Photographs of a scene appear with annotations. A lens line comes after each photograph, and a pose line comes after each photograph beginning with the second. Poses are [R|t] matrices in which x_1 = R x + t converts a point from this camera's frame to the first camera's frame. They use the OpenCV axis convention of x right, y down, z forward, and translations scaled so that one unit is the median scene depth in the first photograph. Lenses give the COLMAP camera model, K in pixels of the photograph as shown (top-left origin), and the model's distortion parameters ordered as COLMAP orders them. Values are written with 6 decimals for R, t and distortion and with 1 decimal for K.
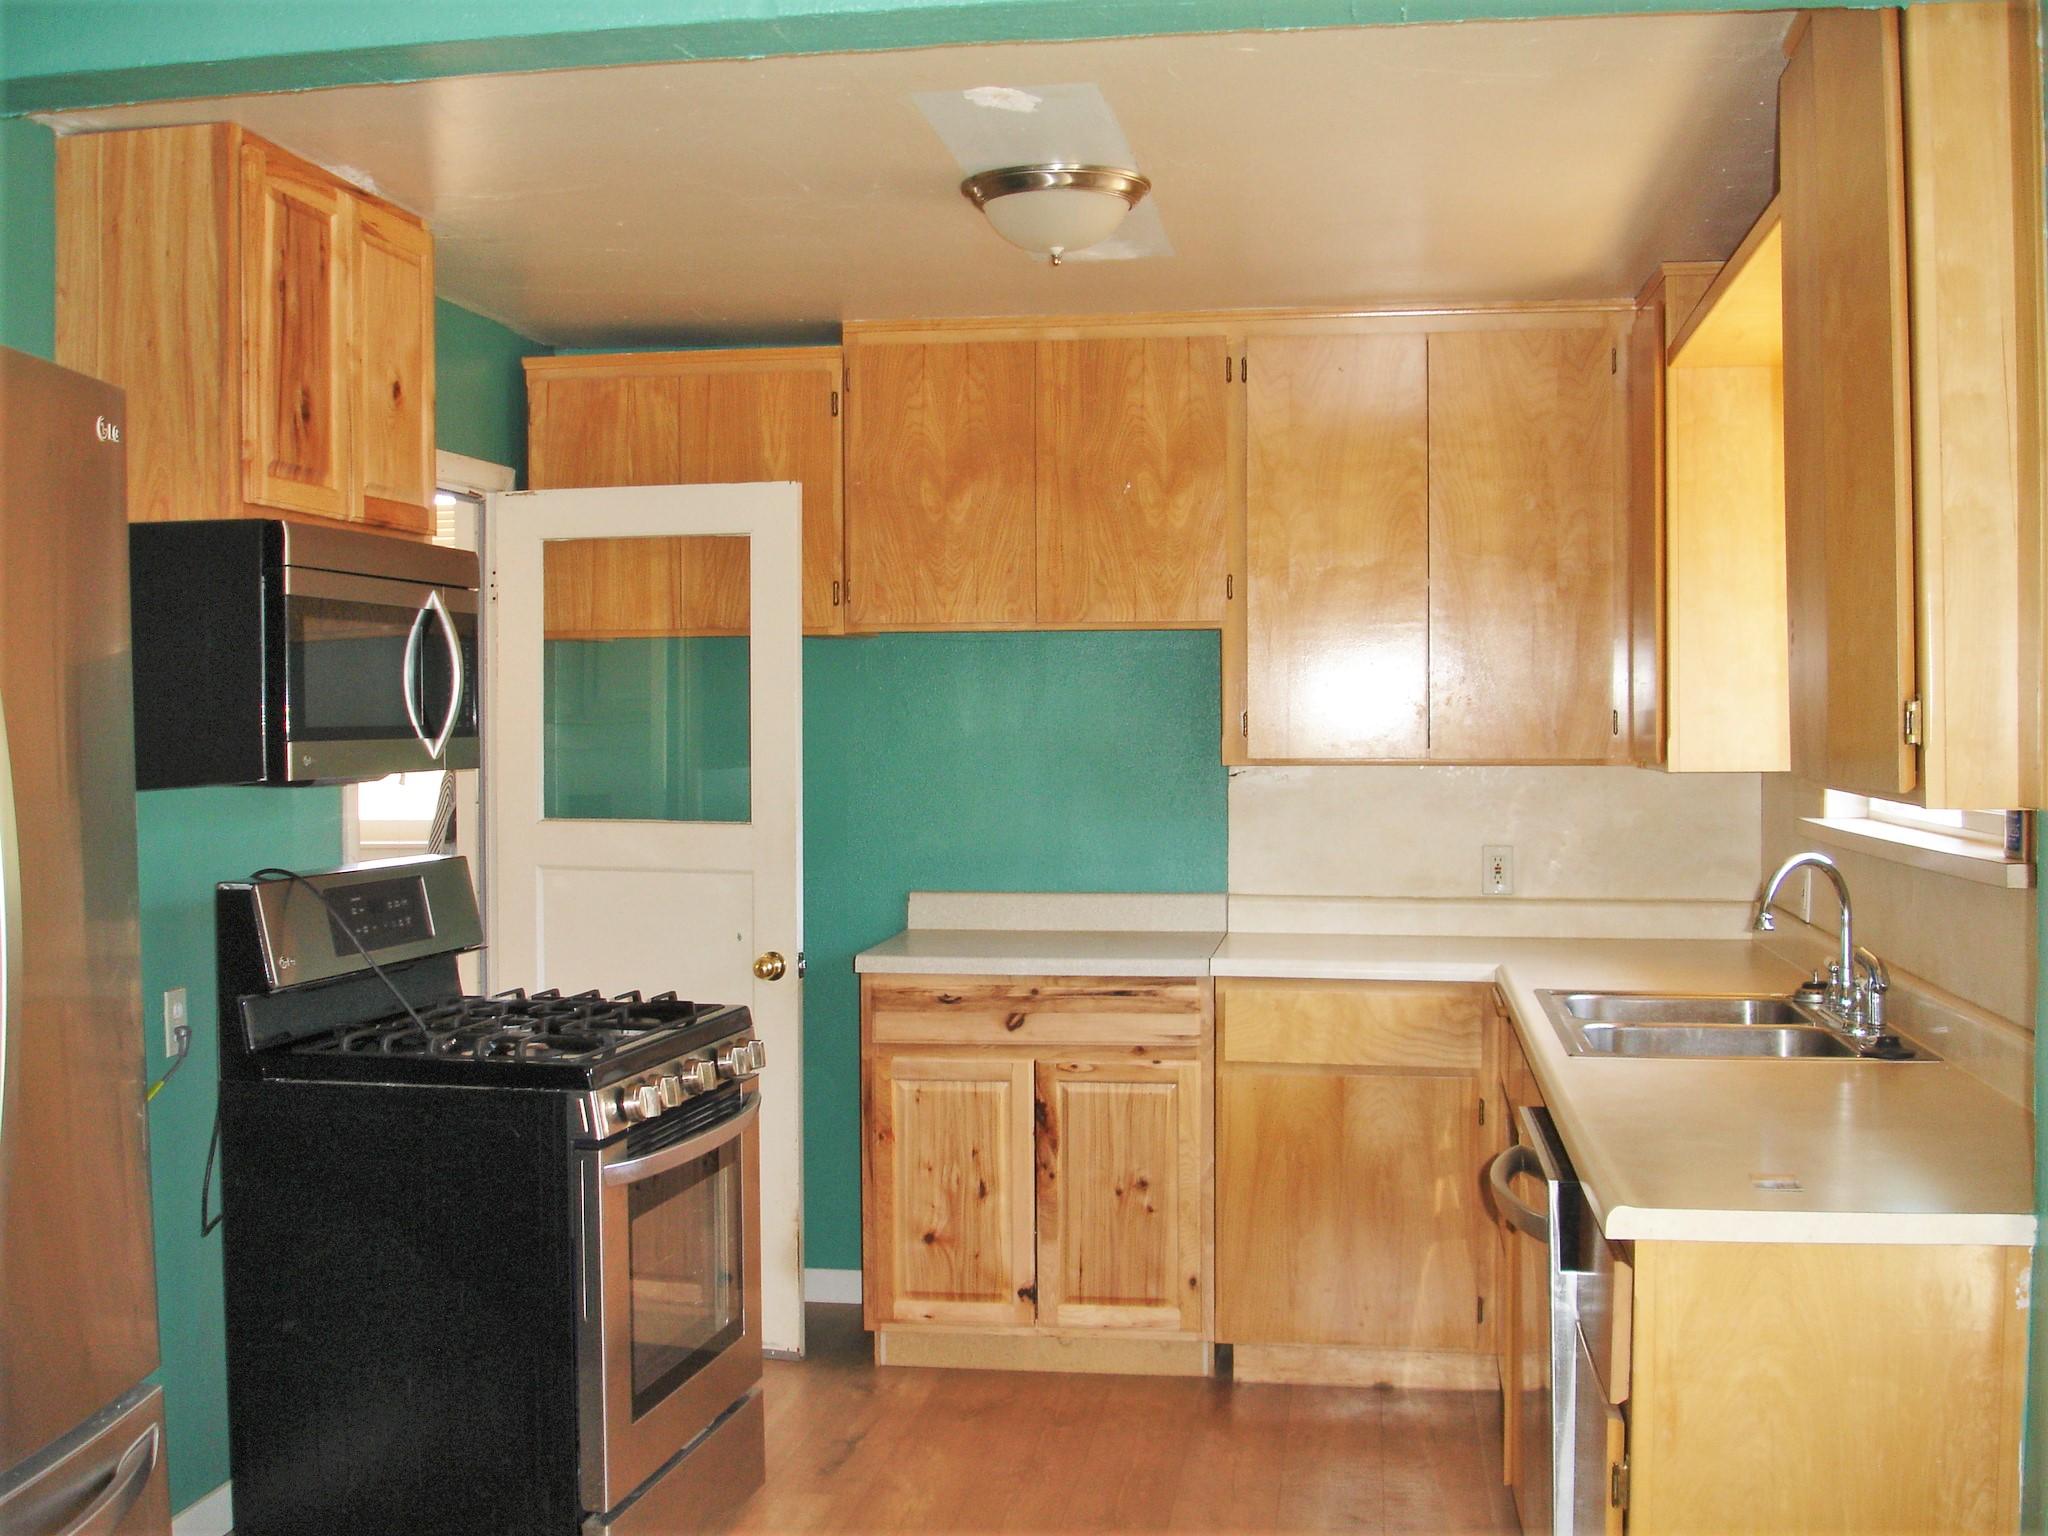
lens RADIAL K [[2272.7, 0, 1024.0], [0, 2272.7, 768.0], [0, 0, 1]] dist [-0.076704, -0.106474]
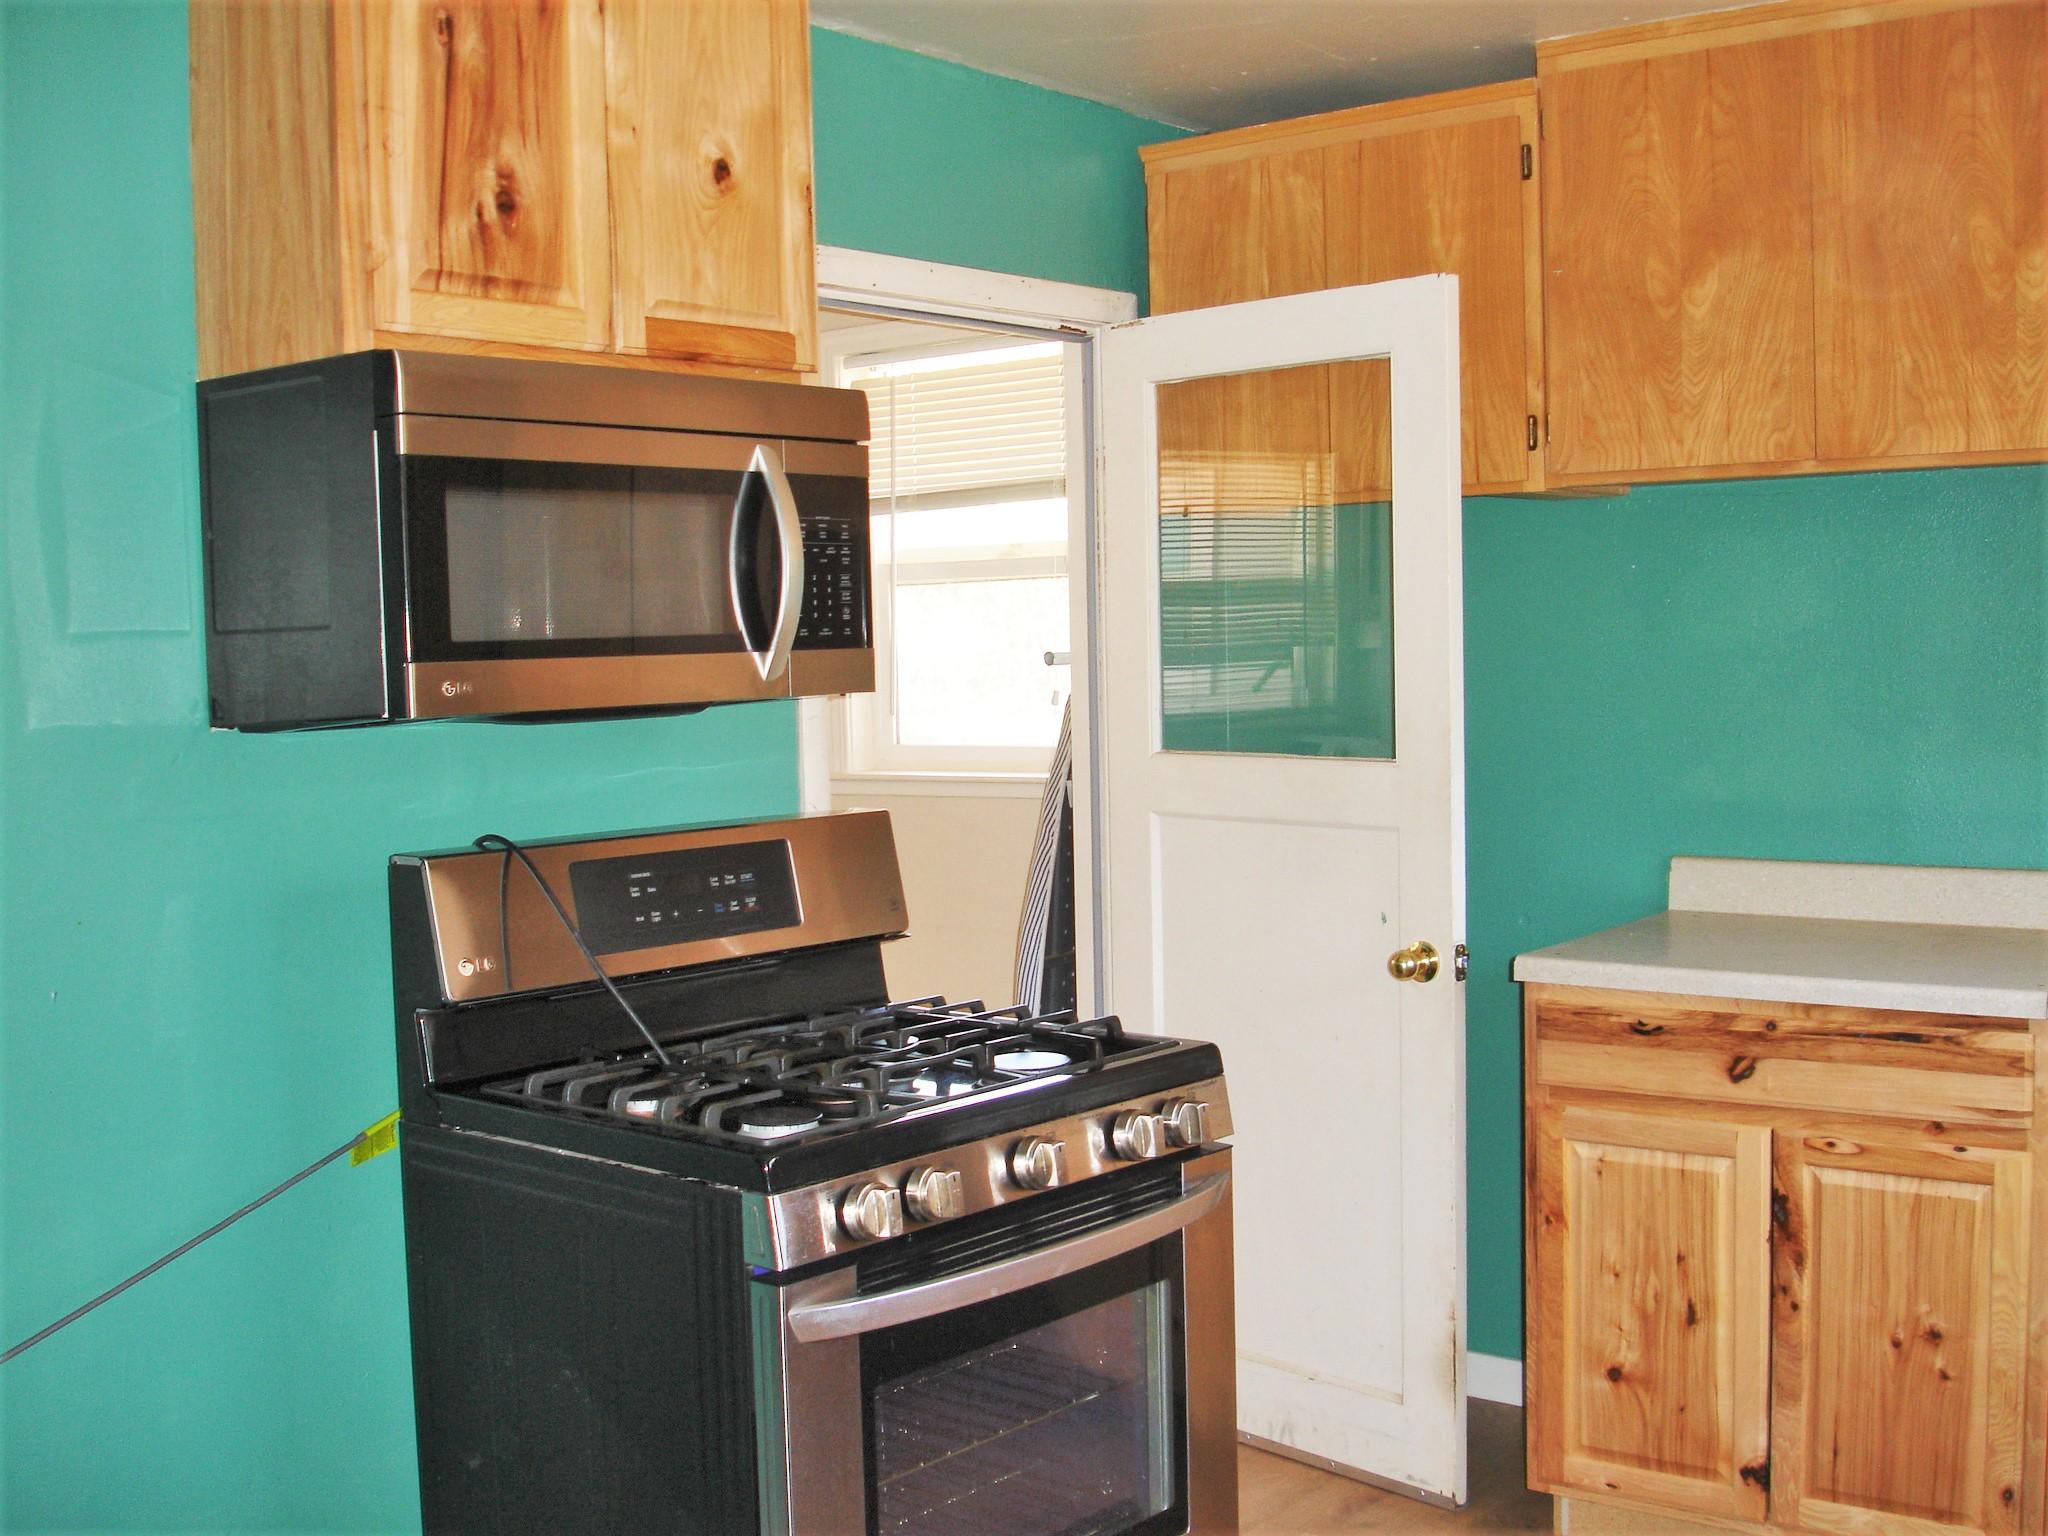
lens RADIAL K [[2272.7, 0, 1024.0], [0, 2272.7, 768.0], [0, 0, 1]] dist [-0.076704, -0.106474]
pose [[0.869187, 0.012785, -0.494318, 0.135286], [0.009334, 0.999063, 0.042253, -0.004732], [0.494396, -0.041340, 0.868253, 0.334521]]
